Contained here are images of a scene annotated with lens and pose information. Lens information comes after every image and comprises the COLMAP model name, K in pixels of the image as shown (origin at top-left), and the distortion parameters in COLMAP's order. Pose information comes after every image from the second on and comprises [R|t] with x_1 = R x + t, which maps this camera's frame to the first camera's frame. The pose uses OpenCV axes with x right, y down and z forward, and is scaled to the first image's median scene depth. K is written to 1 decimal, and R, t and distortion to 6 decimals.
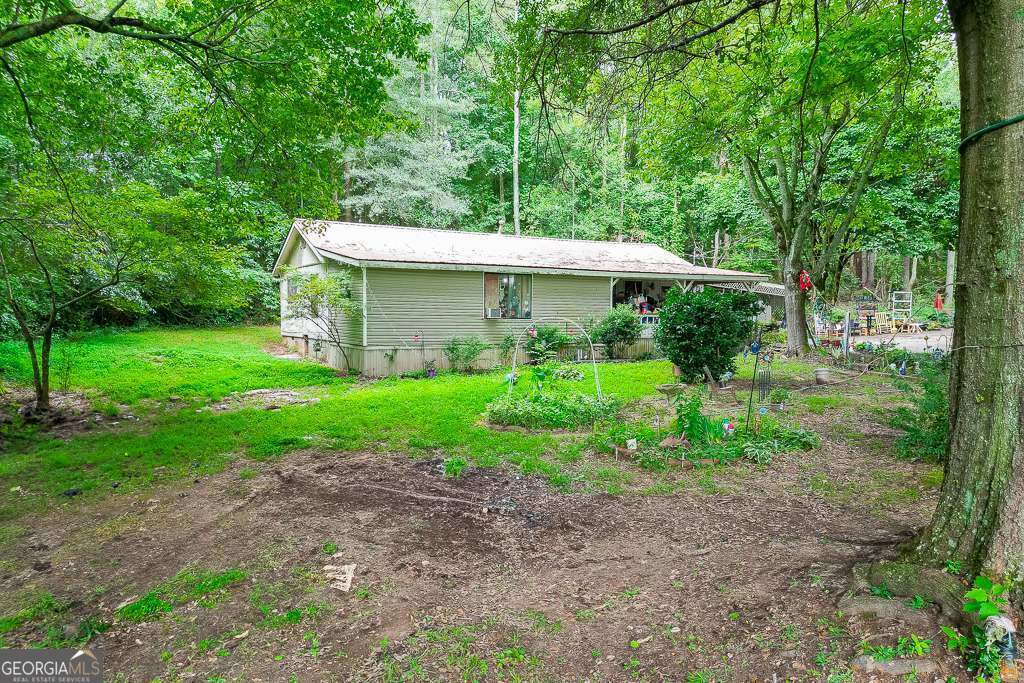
lens RADIAL K [[710.2, 0, 512.0], [0, 710.2, 341.5], [0, 0, 1]] dist [0.078779, -0.063329]
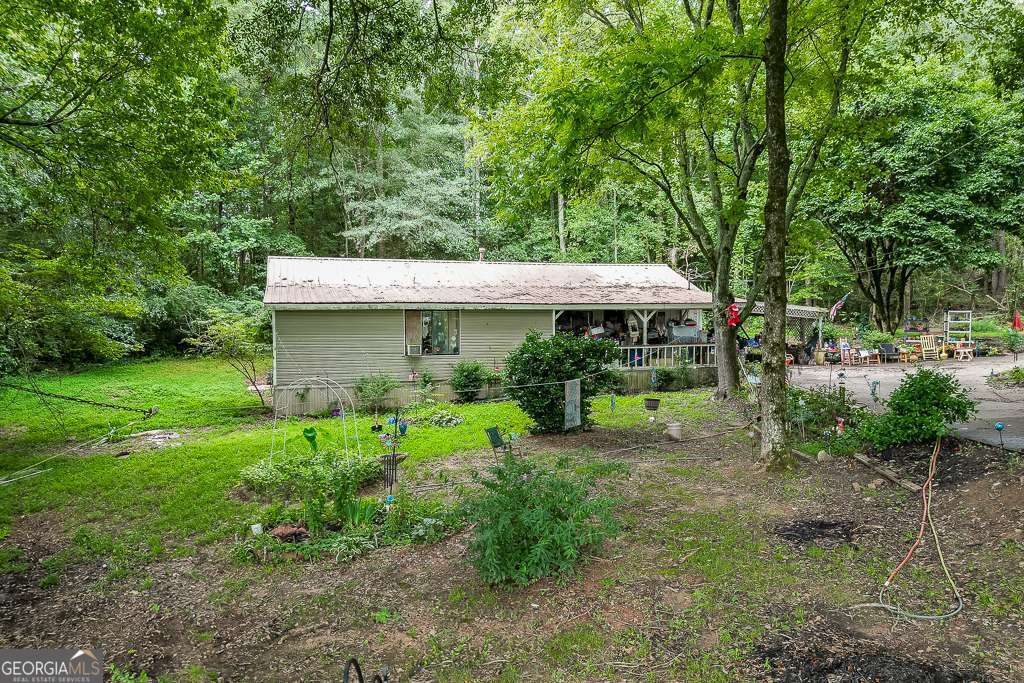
lens RADIAL K [[710.2, 0, 512.0], [0, 710.2, 341.5], [0, 0, 1]] dist [0.078779, -0.063329]
pose [[0.976088, -0.003089, -0.217354, 0.313371], [0.002493, 0.999992, -0.003016, -0.047186], [0.217362, 0.002402, 0.976088, 0.052124]]
